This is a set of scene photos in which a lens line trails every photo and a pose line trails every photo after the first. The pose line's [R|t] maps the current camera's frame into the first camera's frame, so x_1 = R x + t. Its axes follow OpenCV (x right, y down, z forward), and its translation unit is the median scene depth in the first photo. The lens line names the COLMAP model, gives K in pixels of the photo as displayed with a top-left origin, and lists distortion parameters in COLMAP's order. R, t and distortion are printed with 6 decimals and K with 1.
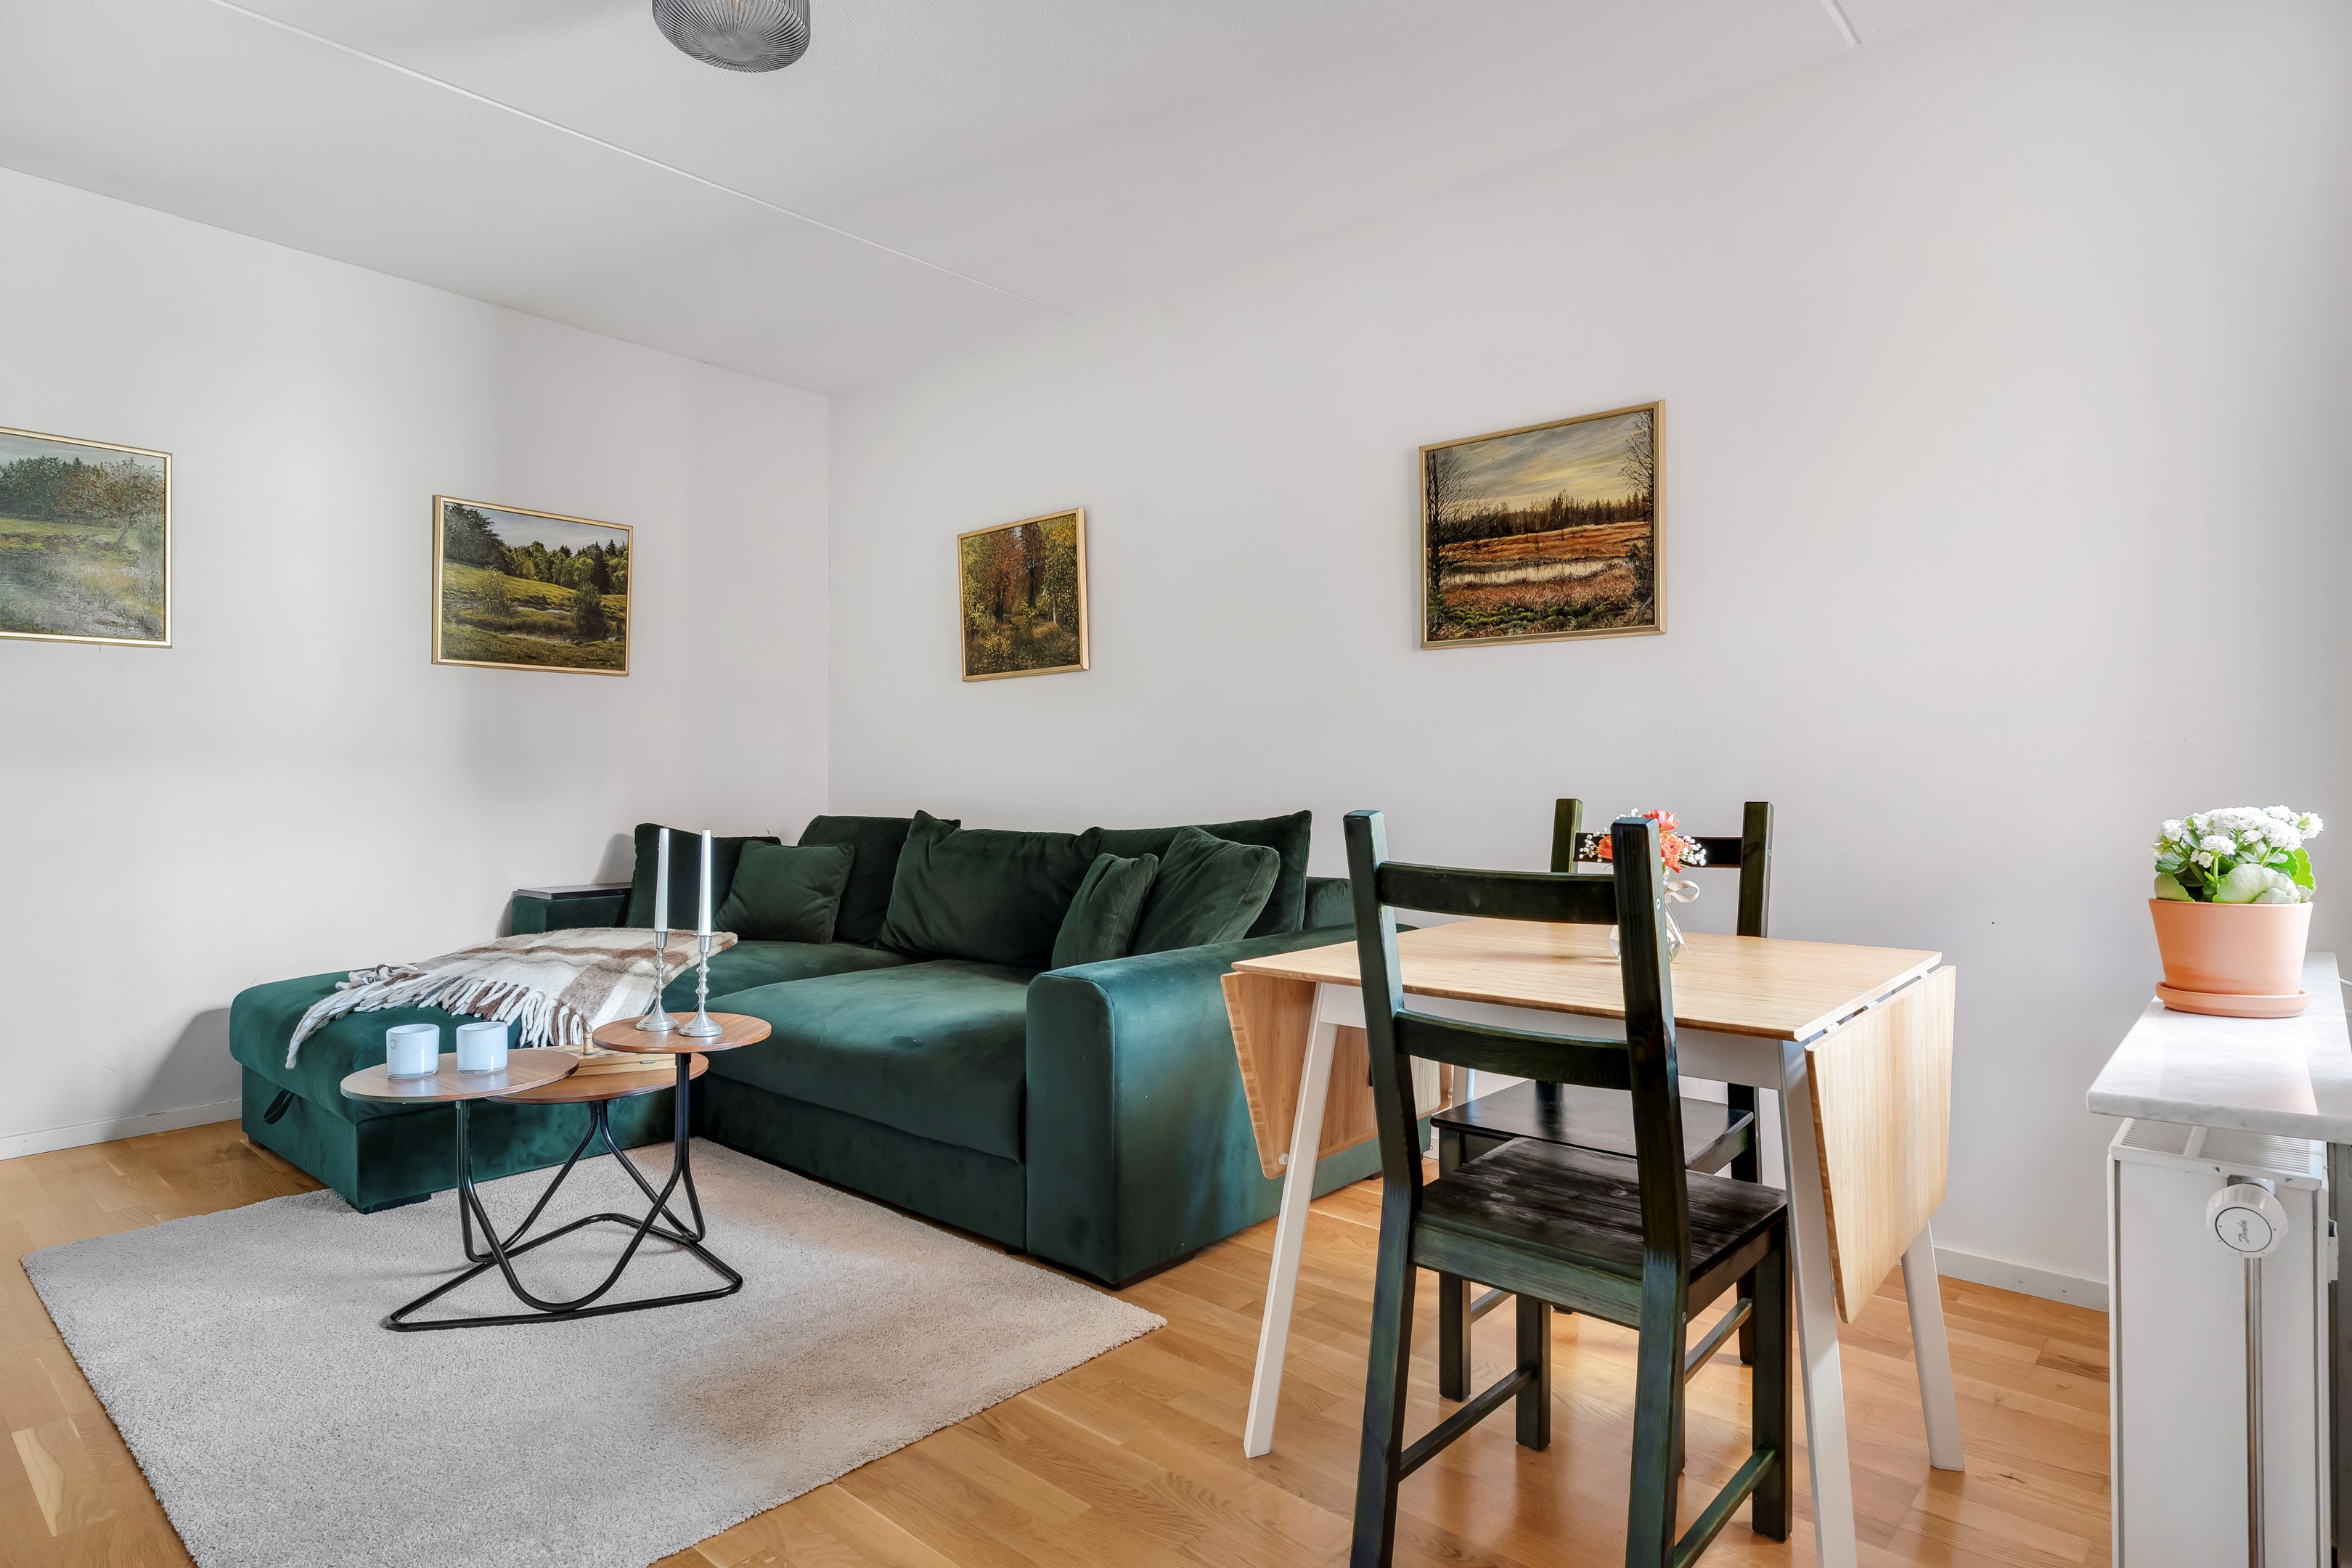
lens RADIAL K [[1295.5, 0, 1188.7], [0, 1295.5, 772.6], [0, 0, 1]] dist [0.001072, 0.001484]
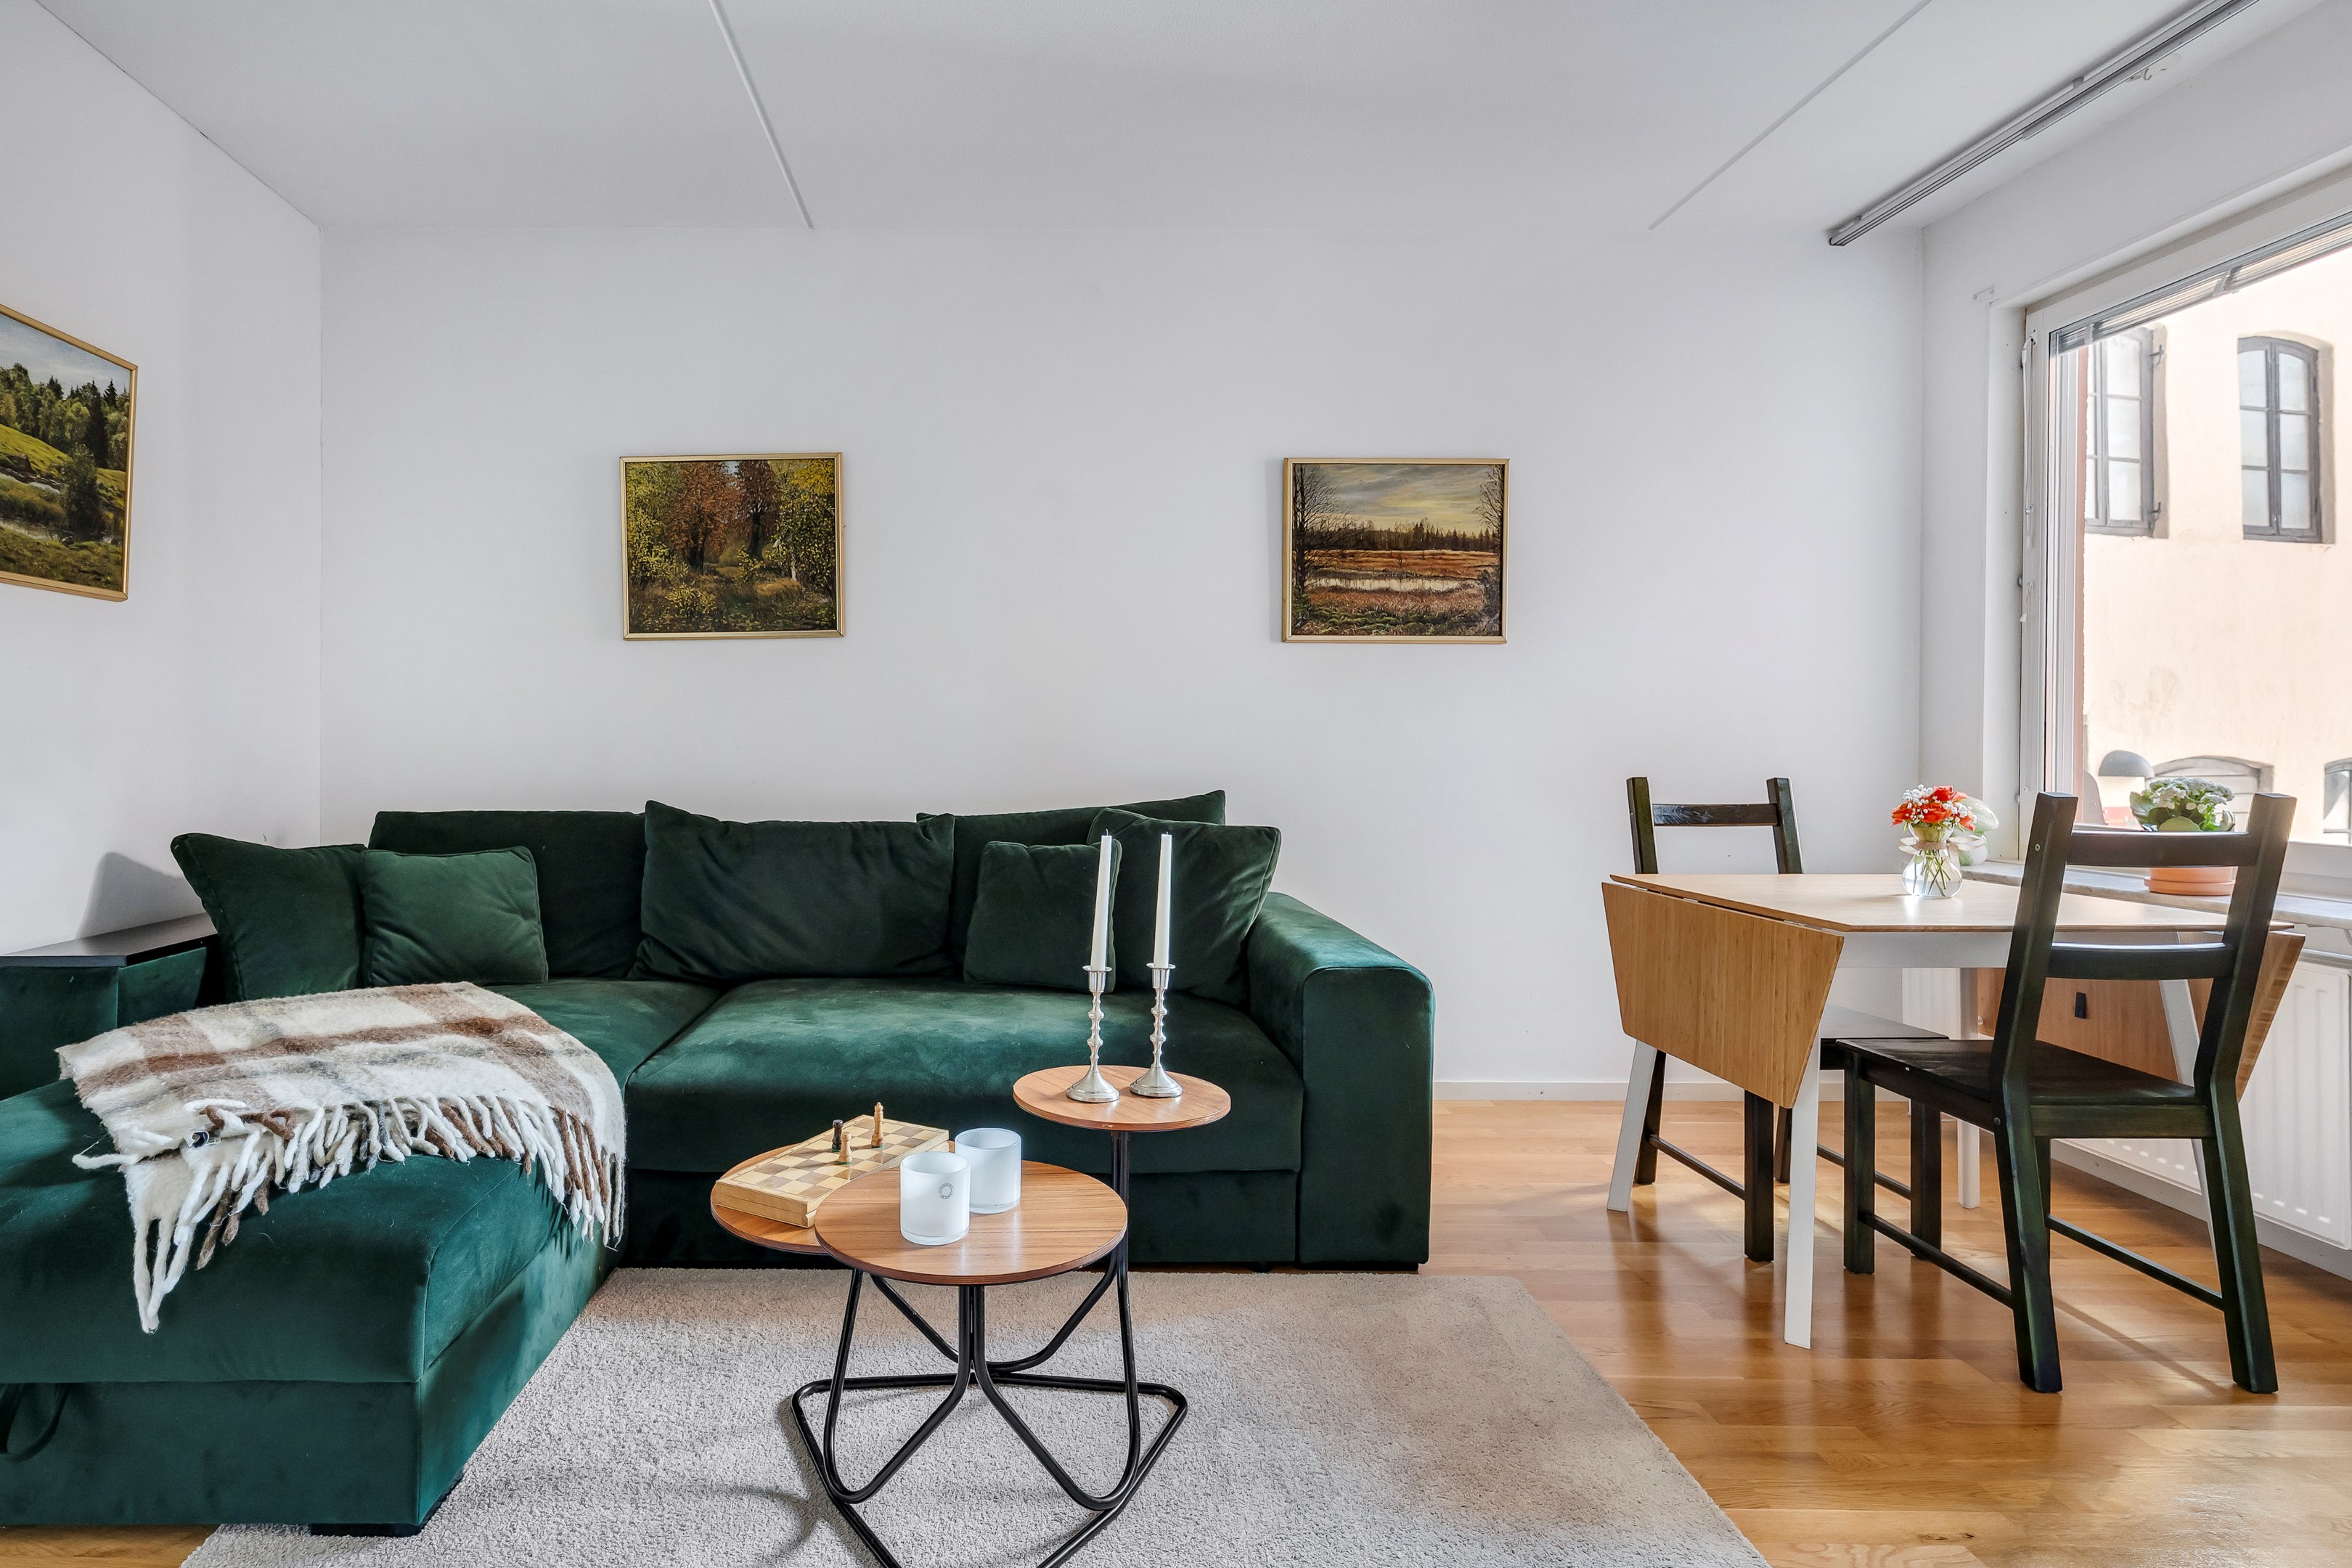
lens RADIAL K [[1228.4, 0, 1047.2], [0, 1228.4, 738.1], [0, 0, 1]] dist [0.003176, -0.000689]
pose [[0.751167, 0.003464, 0.660104, -0.709939], [-0.001476, 0.999993, -0.003568, -0.009378], [-0.660111, 0.001705, 0.751166, 0.369194]]
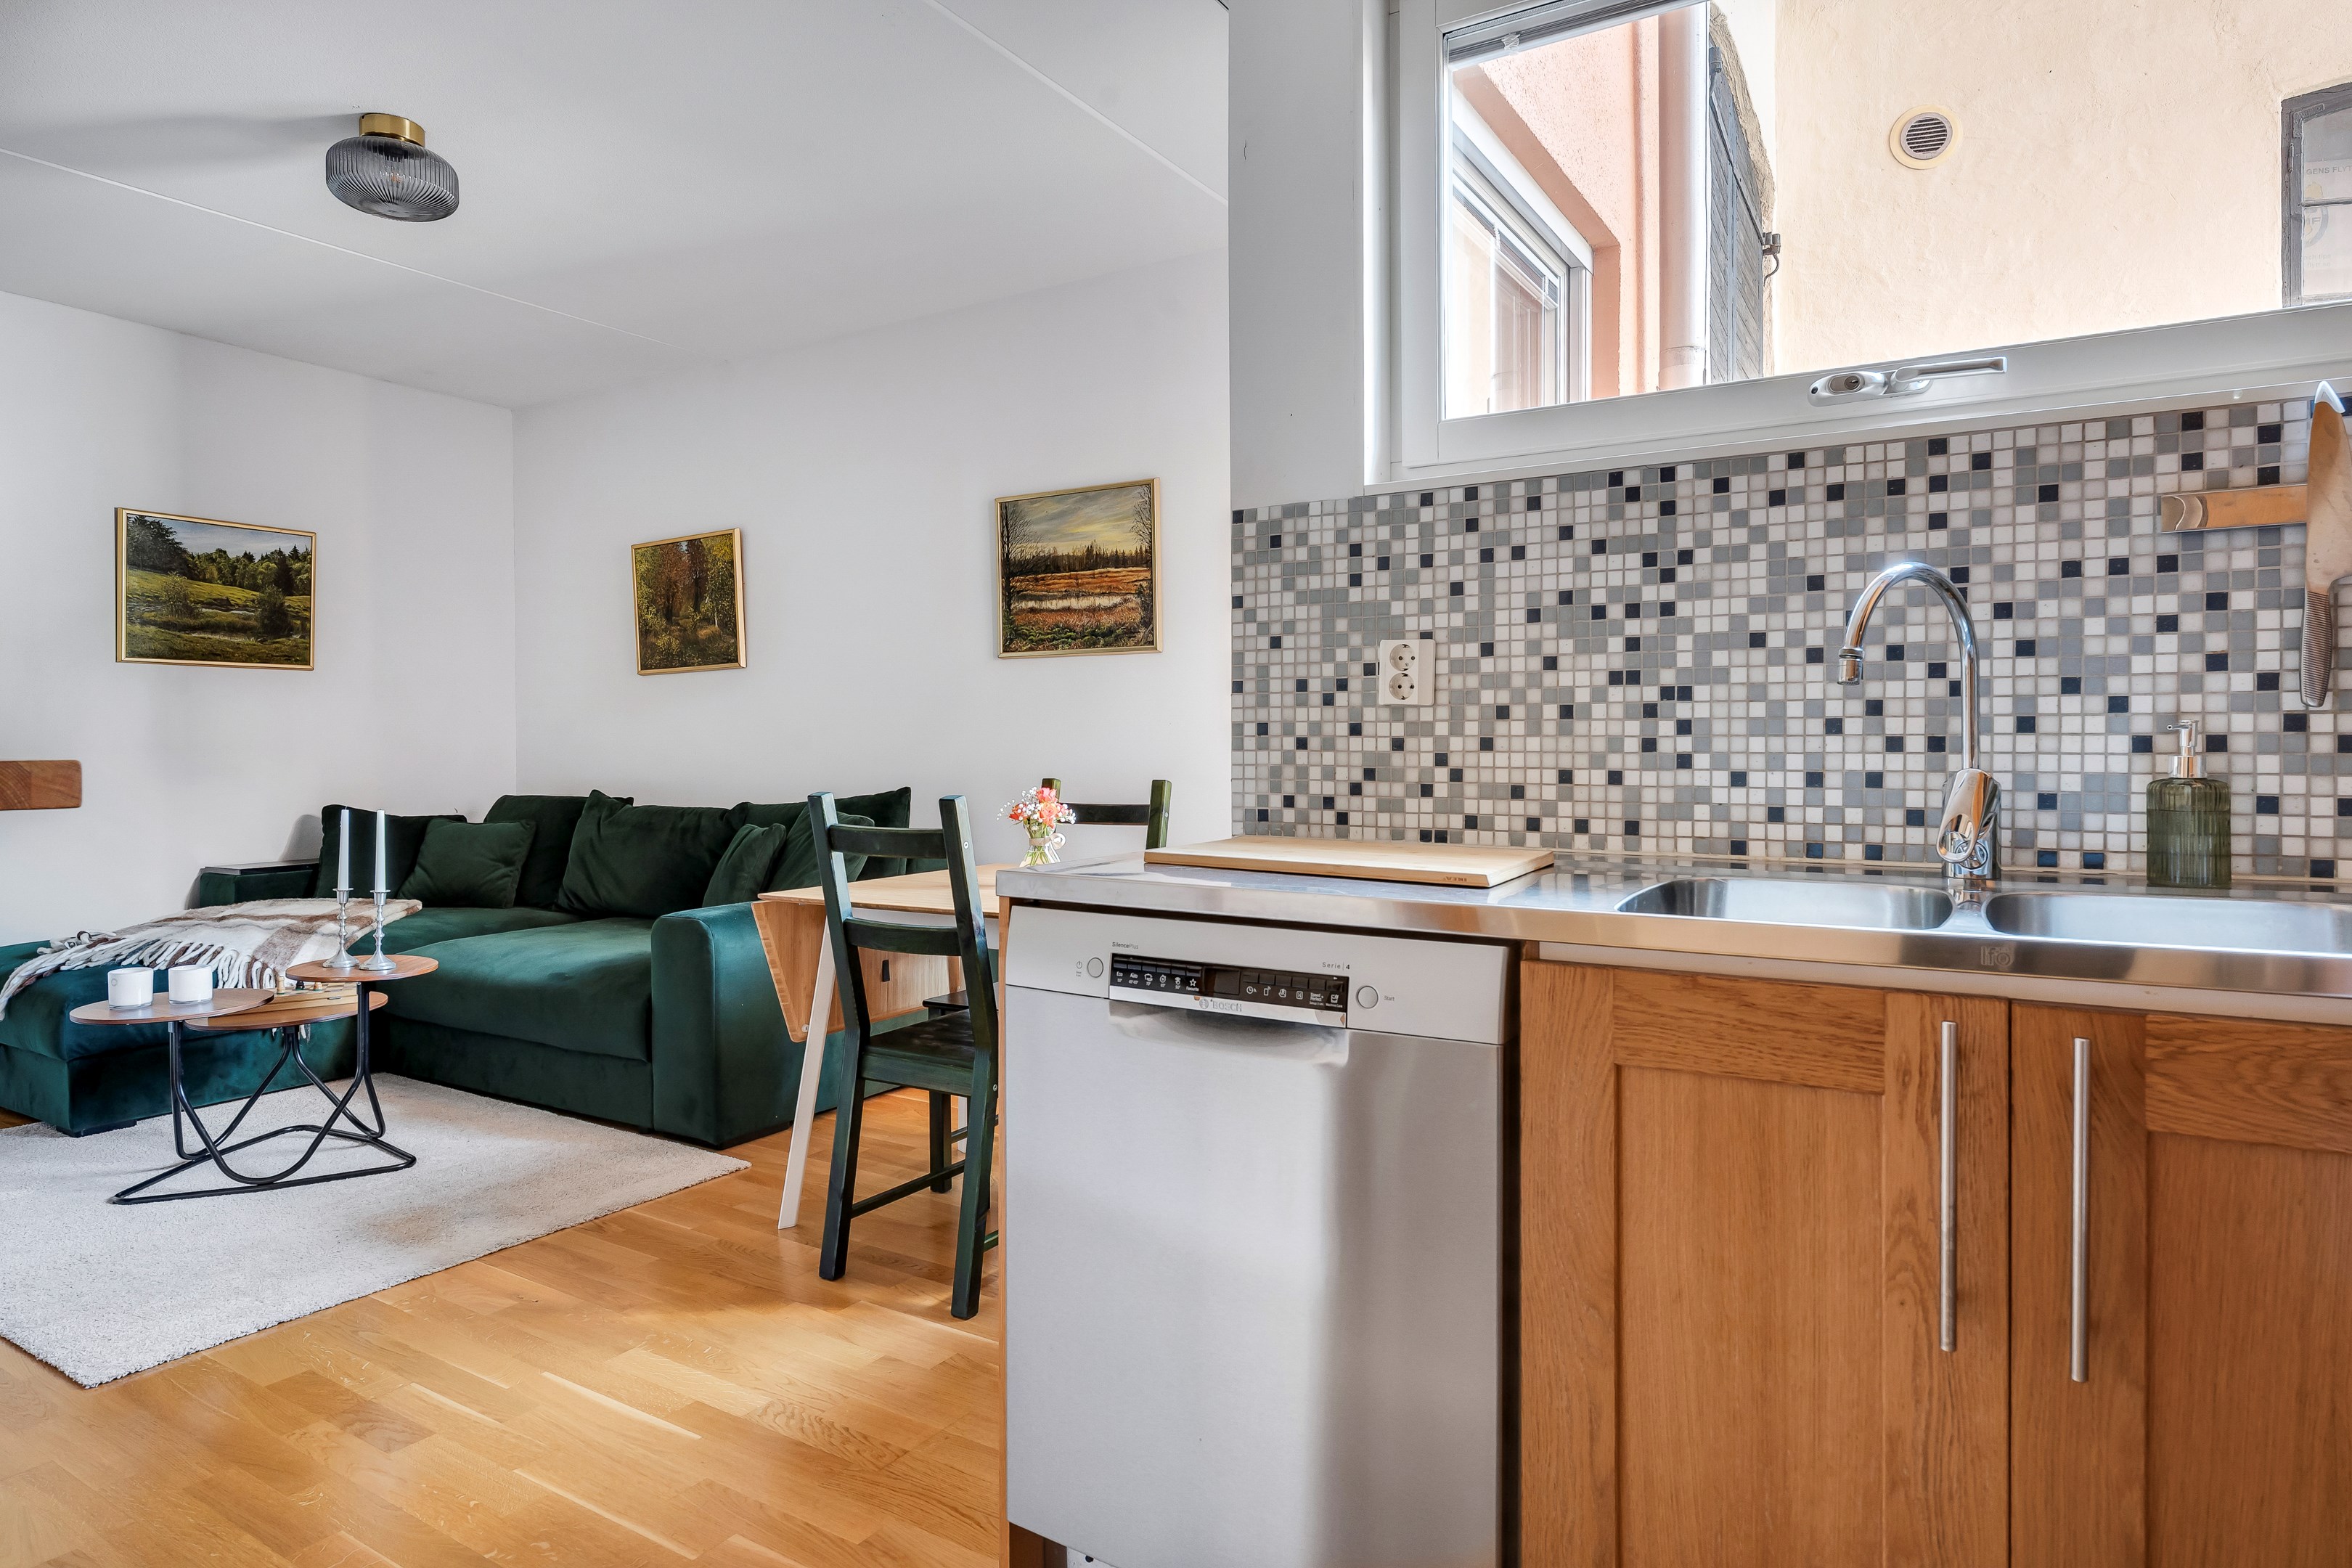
lens RADIAL K [[1342.7, 0, 1189.0], [0, 1342.7, 750.9], [0, 0, 1]] dist [0.002477, 0.000099]
pose [[0.985880, -0.008690, 0.167227, 0.152060], [0.007235, 0.999930, 0.009313, -0.016868], [-0.167297, -0.007972, 0.985874, -0.348368]]
